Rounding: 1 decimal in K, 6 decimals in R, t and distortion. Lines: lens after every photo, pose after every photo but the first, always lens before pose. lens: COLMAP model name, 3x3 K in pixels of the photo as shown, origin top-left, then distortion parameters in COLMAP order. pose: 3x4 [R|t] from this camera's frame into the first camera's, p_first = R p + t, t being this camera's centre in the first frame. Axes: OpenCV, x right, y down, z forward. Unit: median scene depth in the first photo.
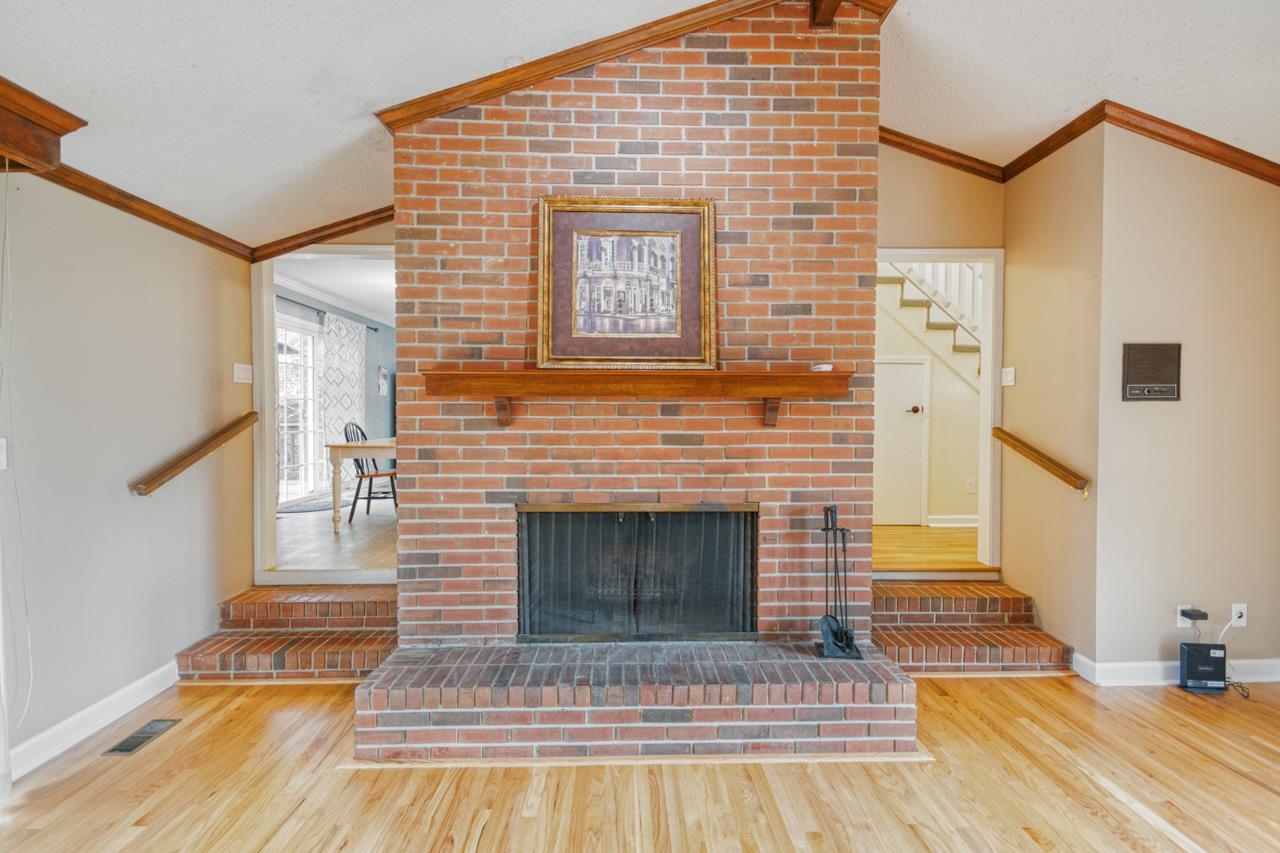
lens RADIAL K [[570.4, 0, 640.2], [0, 570.4, 426.6], [0, 0, 1]] dist [0.012074, -0.002029]
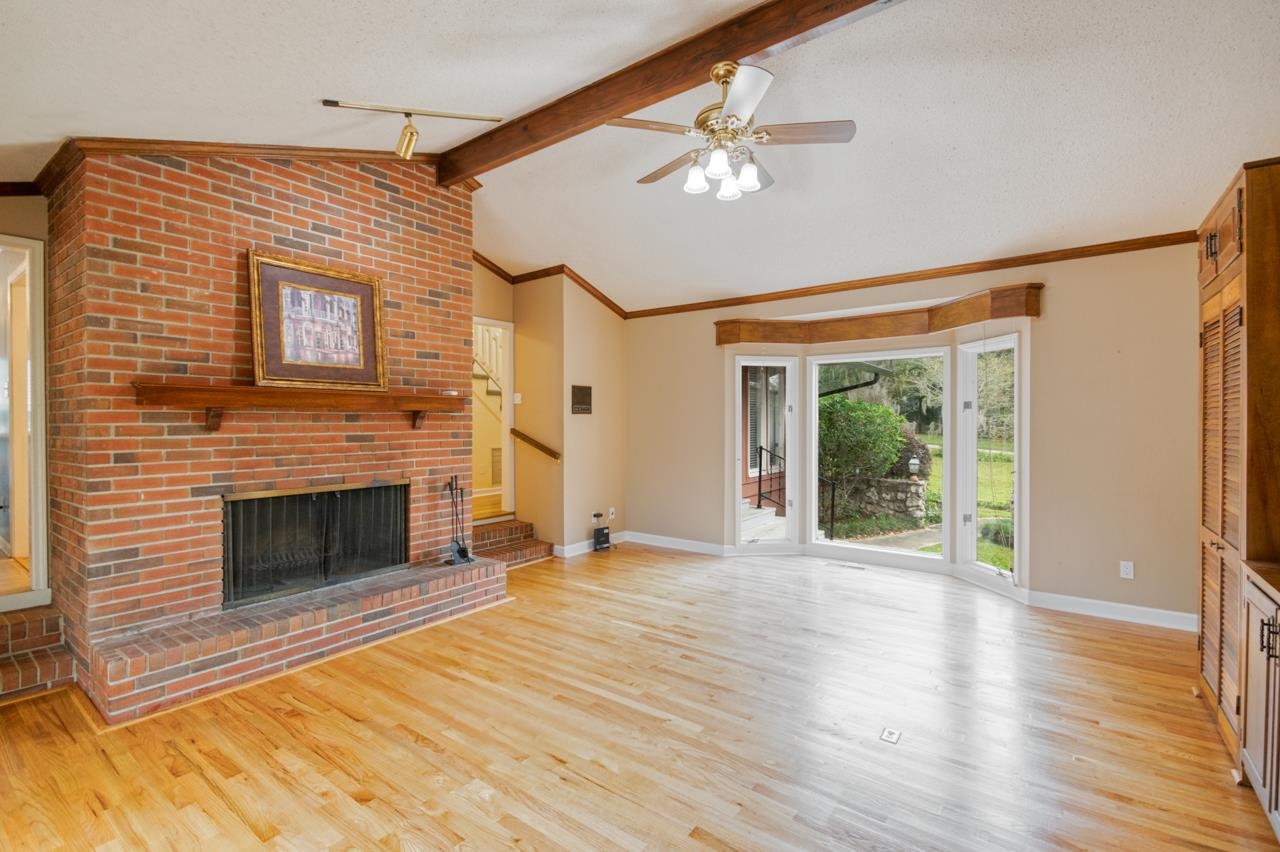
lens RADIAL K [[570.4, 0, 645.6], [0, 570.4, 426.3], [0, 0, 1]] dist [0.012074, -0.002029]
pose [[0.611758, -0.009935, 0.790983, -0.632631], [0.017913, 0.999839, -0.001296, 0.006798], [-0.790842, 0.014962, 0.611837, -0.460180]]
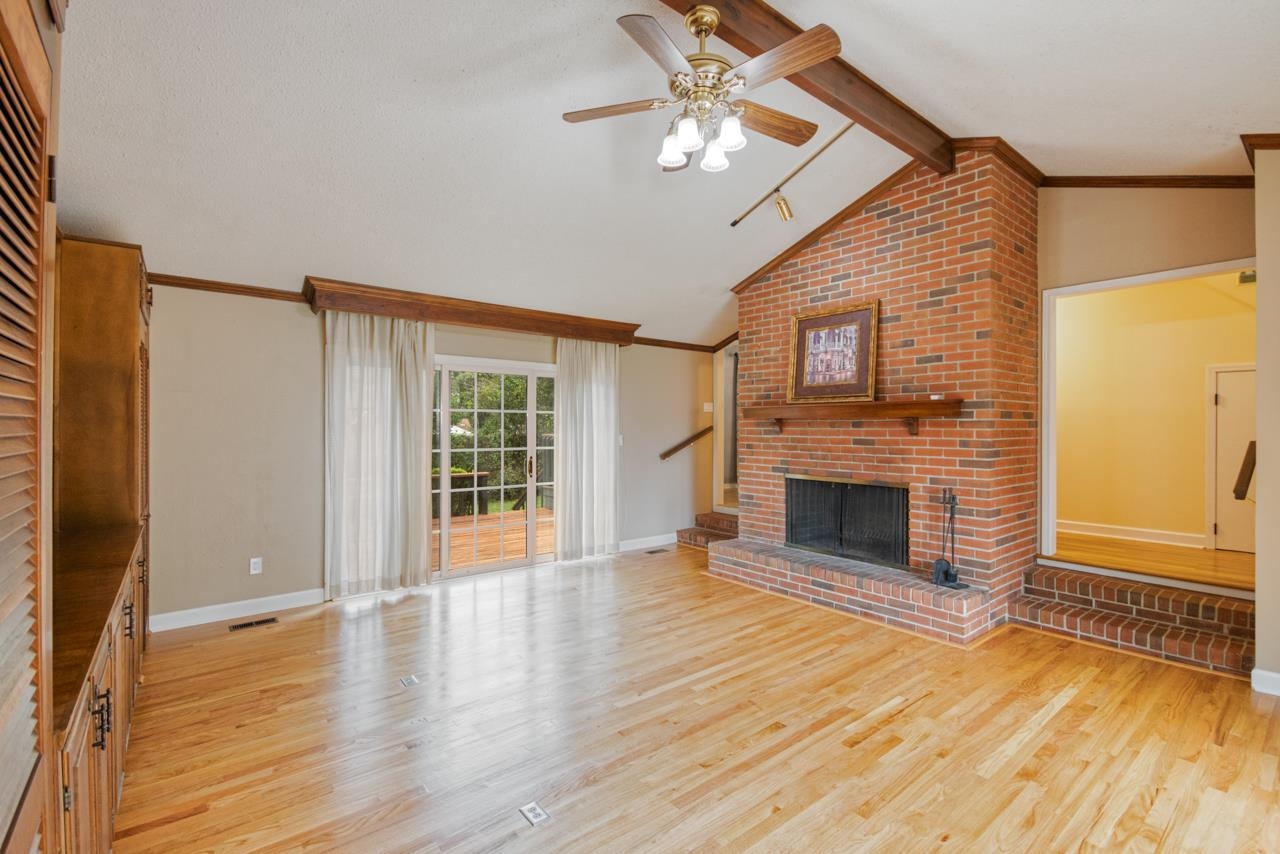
lens RADIAL K [[570.4, 0, 639.3], [0, 570.4, 426.3], [0, 0, 1]] dist [0.012074, -0.002029]
pose [[0.597328, -0.000486, -0.801997, 1.041775], [-0.017772, 0.999746, -0.013843, 0.011487], [0.801800, 0.022521, 0.597168, -0.551484]]
